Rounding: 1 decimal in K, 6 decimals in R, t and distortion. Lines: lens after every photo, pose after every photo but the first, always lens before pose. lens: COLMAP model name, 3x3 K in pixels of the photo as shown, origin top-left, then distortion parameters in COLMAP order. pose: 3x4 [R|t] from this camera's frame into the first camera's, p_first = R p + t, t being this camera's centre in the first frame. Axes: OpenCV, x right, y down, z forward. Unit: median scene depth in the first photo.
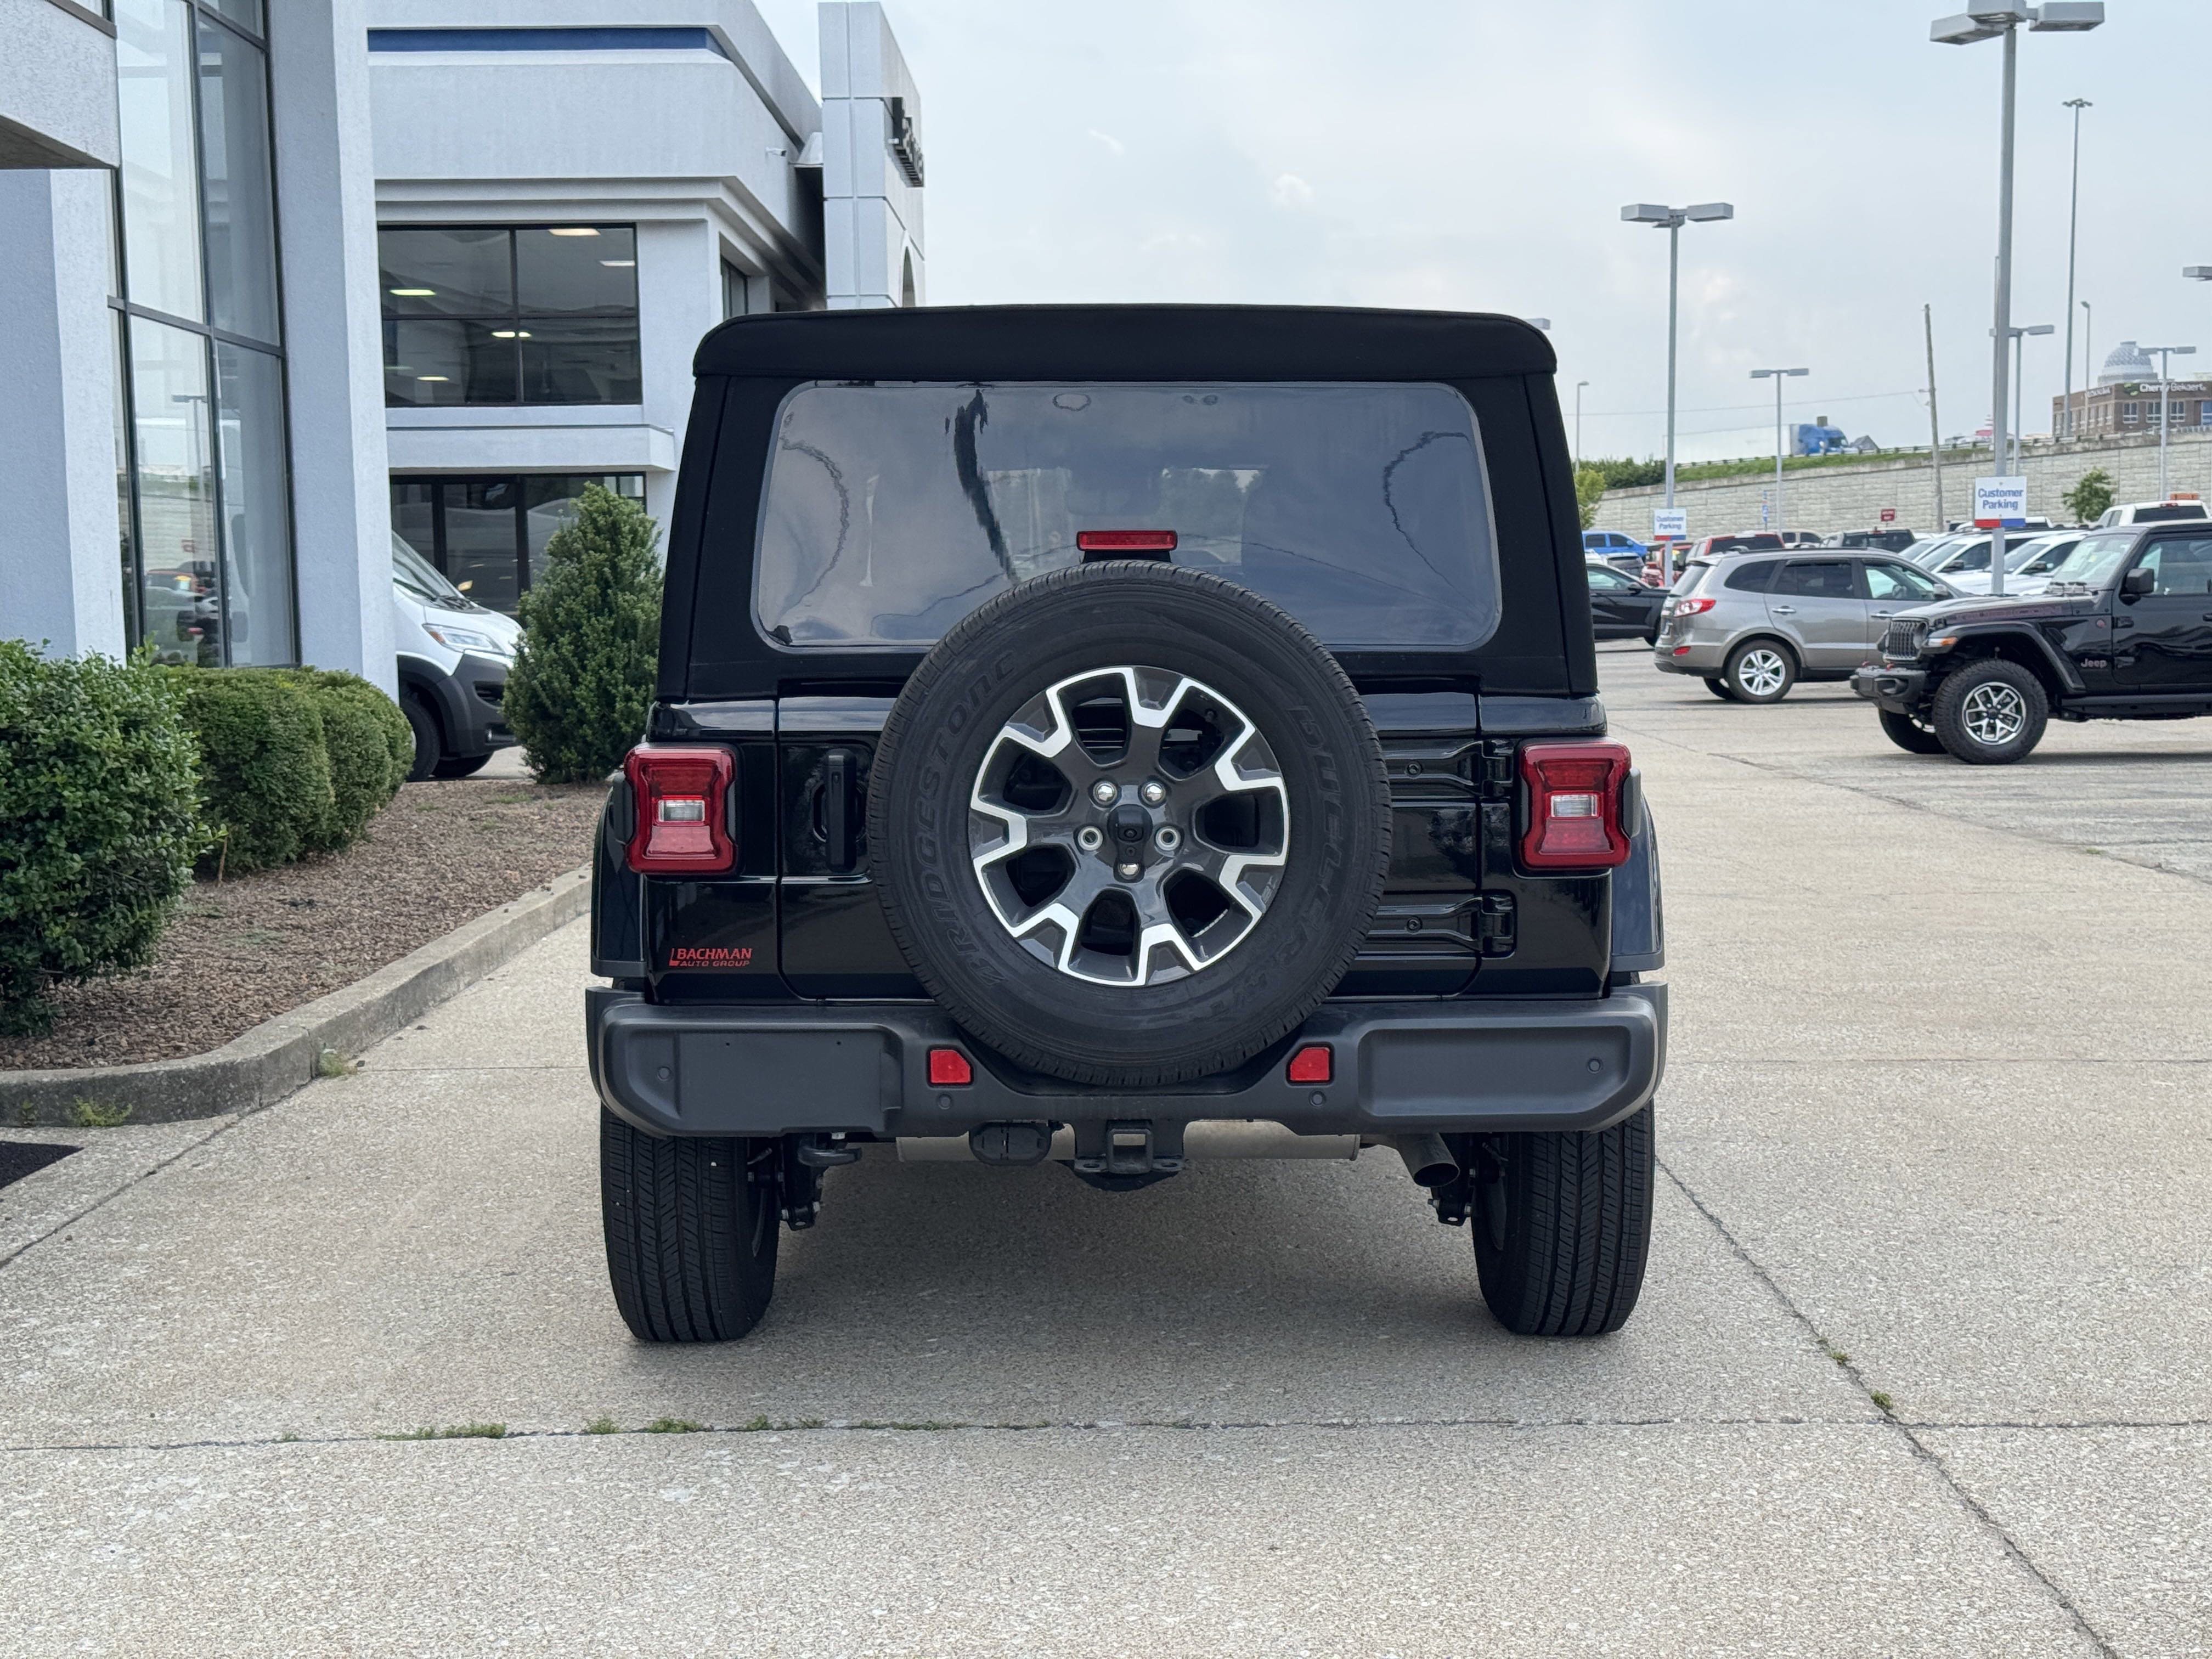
lens RADIAL K [[3078.7, 0, 1113.4], [0, 3078.7, 843.0], [0, 0, 1]] dist [0.195661, -0.427298]
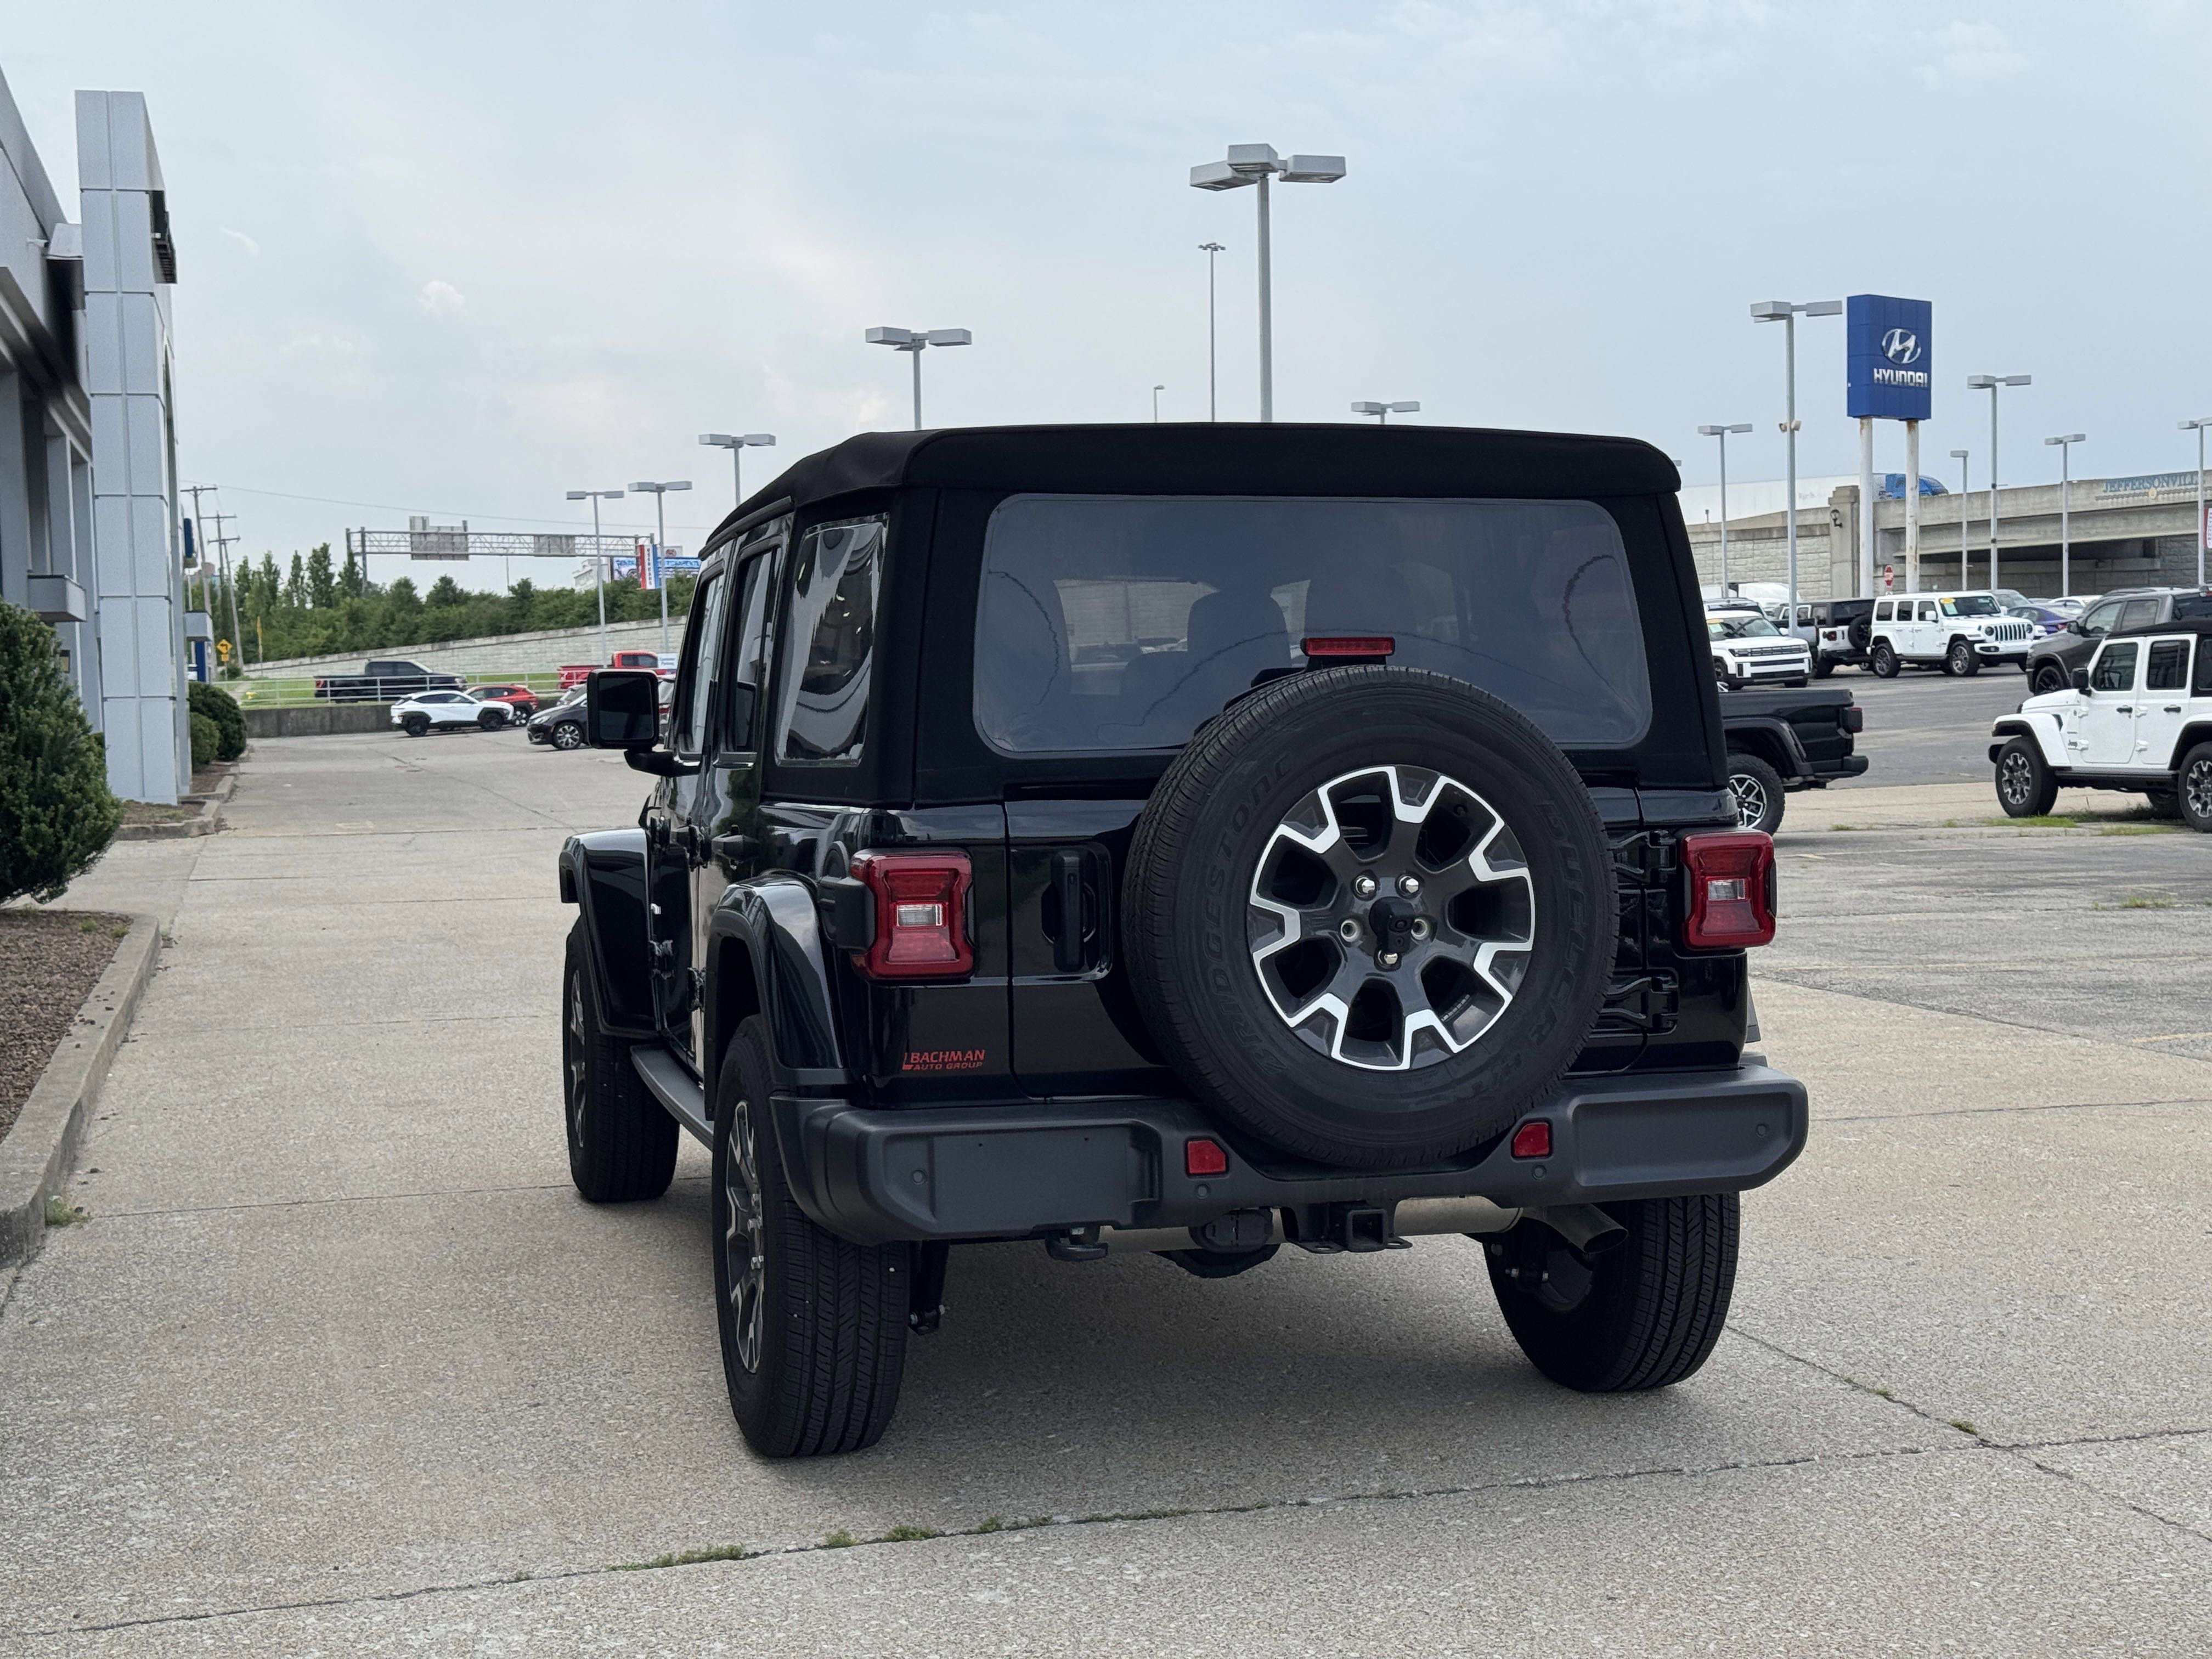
lens RADIAL K [[3075.6, 0, 1130.1], [0, 3075.6, 825.4], [0, 0, 1]] dist [0.207698, -0.462089]
pose [[0.963450, -0.017804, 0.267295, -0.335948], [0.028885, 0.998876, -0.037580, 0.000057], [-0.266326, 0.043928, 0.962882, 0.010779]]
